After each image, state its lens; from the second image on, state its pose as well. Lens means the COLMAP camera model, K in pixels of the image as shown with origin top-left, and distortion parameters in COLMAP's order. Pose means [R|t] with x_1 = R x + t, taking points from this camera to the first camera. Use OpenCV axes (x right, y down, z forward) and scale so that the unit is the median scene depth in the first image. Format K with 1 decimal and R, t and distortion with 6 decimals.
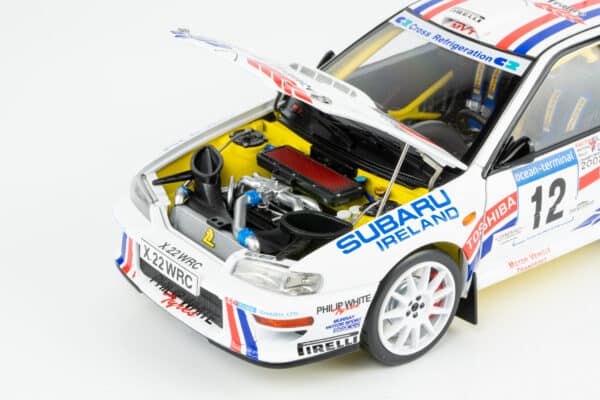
lens RADIAL K [[1615.6, 0, 301.7], [0, 1615.6, 197.1], [0, 0, 1]] dist [-0.045235, 0.000000]
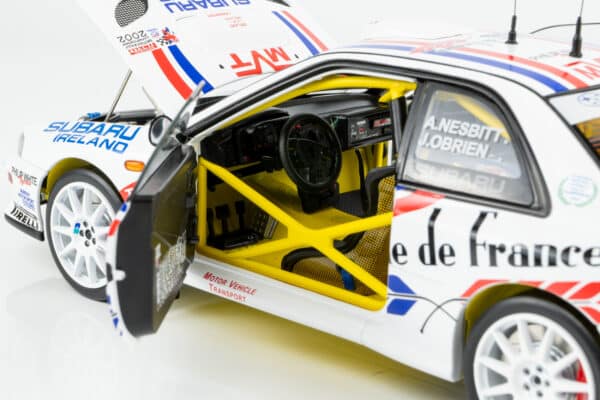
lens RADIAL K [[1615.6, 0, 299.1], [0, 1615.6, 198.4], [0, 0, 1]] dist [-0.045235, 0.000000]
pose [[0.150550, 0.258759, -0.954138, 1.001676], [-0.464353, 0.870554, 0.162822, -0.163037], [0.872760, 0.418544, 0.251217, 0.883769]]
